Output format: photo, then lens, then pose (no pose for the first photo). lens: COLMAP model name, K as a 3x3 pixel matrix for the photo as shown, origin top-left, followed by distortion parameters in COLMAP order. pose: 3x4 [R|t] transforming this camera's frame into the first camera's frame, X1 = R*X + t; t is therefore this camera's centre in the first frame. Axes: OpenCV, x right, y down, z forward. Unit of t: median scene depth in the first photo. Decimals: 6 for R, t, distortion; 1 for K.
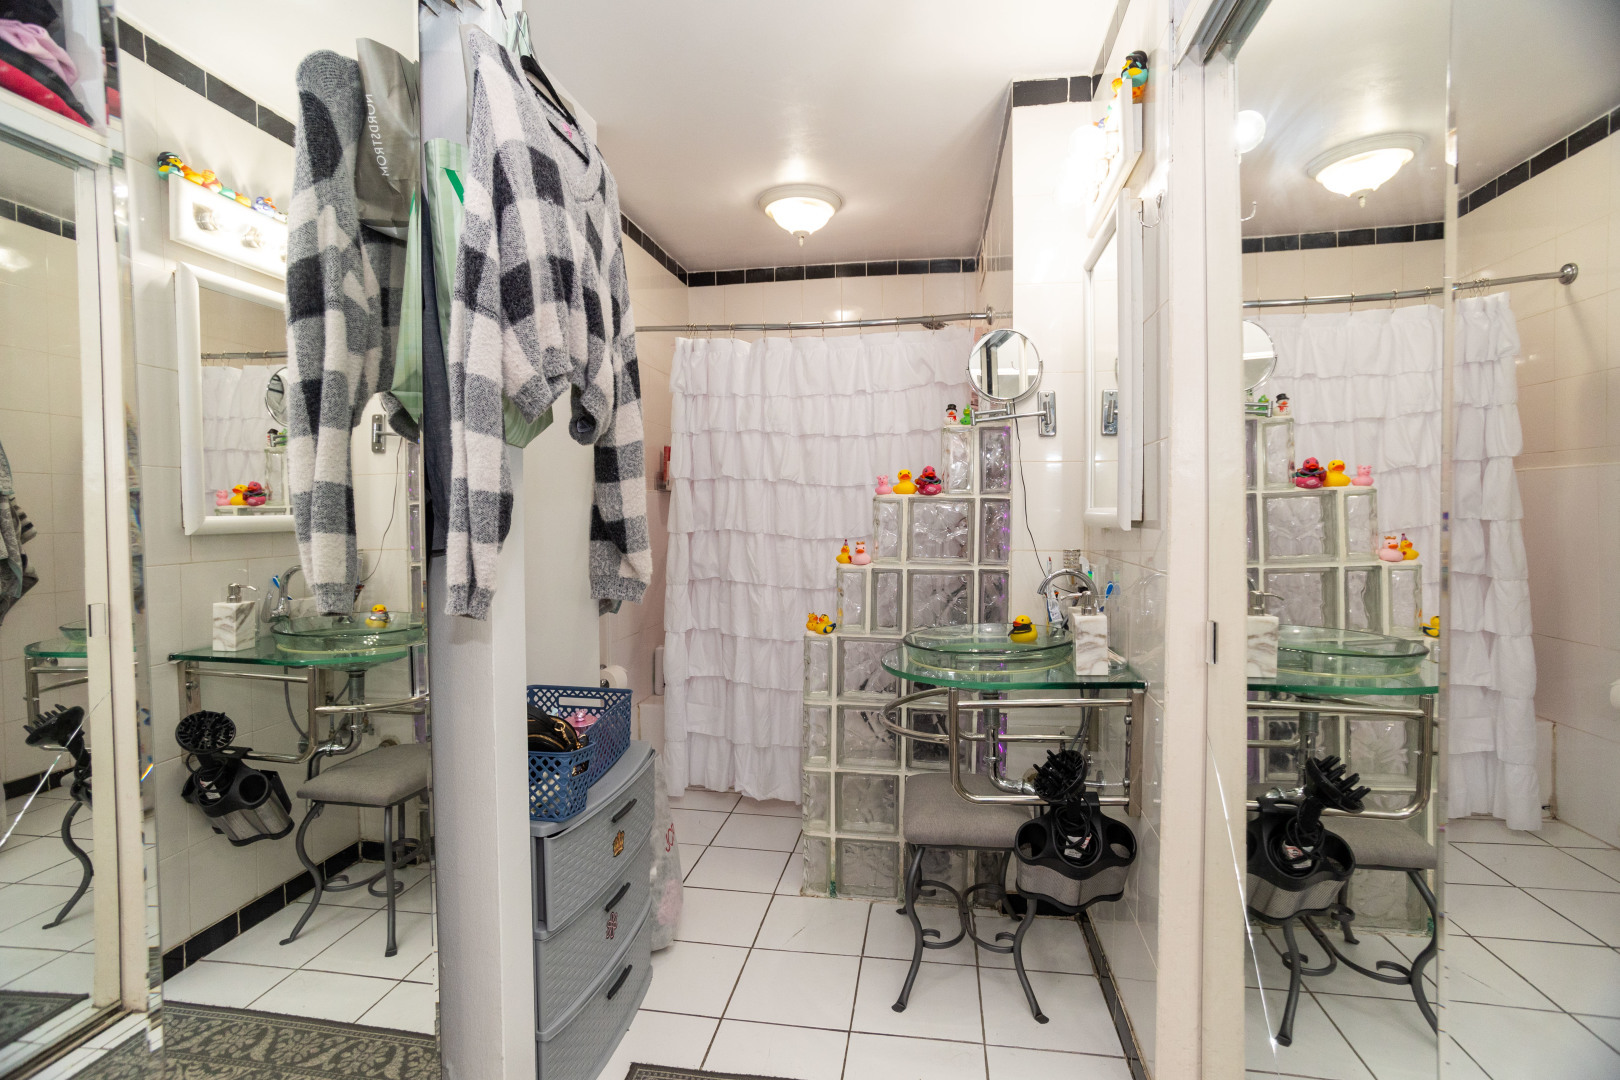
lens RADIAL K [[782.5, 0, 810.0], [0, 782.5, 540.0], [0, 0, 1]] dist [-0.040588, 0.000190]
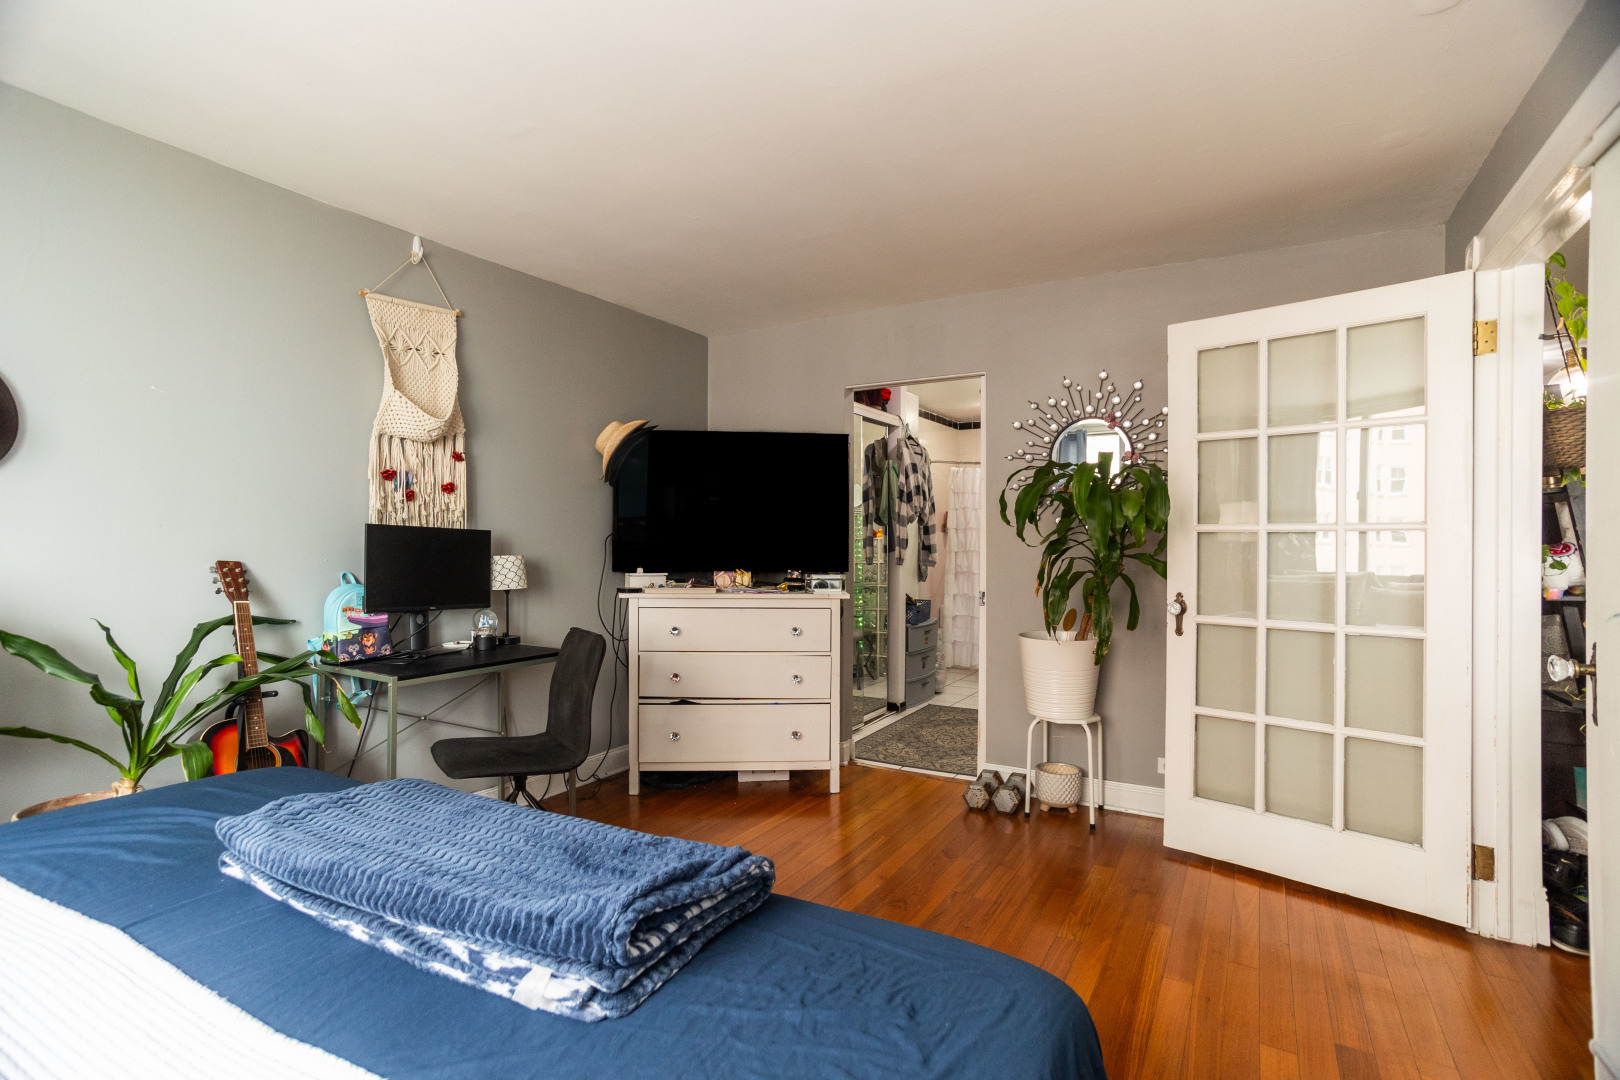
lens RADIAL K [[782.5, 0, 810.0], [0, 782.5, 540.0], [0, 0, 1]] dist [-0.040588, 0.000190]
pose [[0.932765, 0.003770, -0.360466, 0.590693], [-0.017672, 0.999221, -0.035279, 0.095390], [0.360053, 0.039278, 0.932105, -2.782482]]
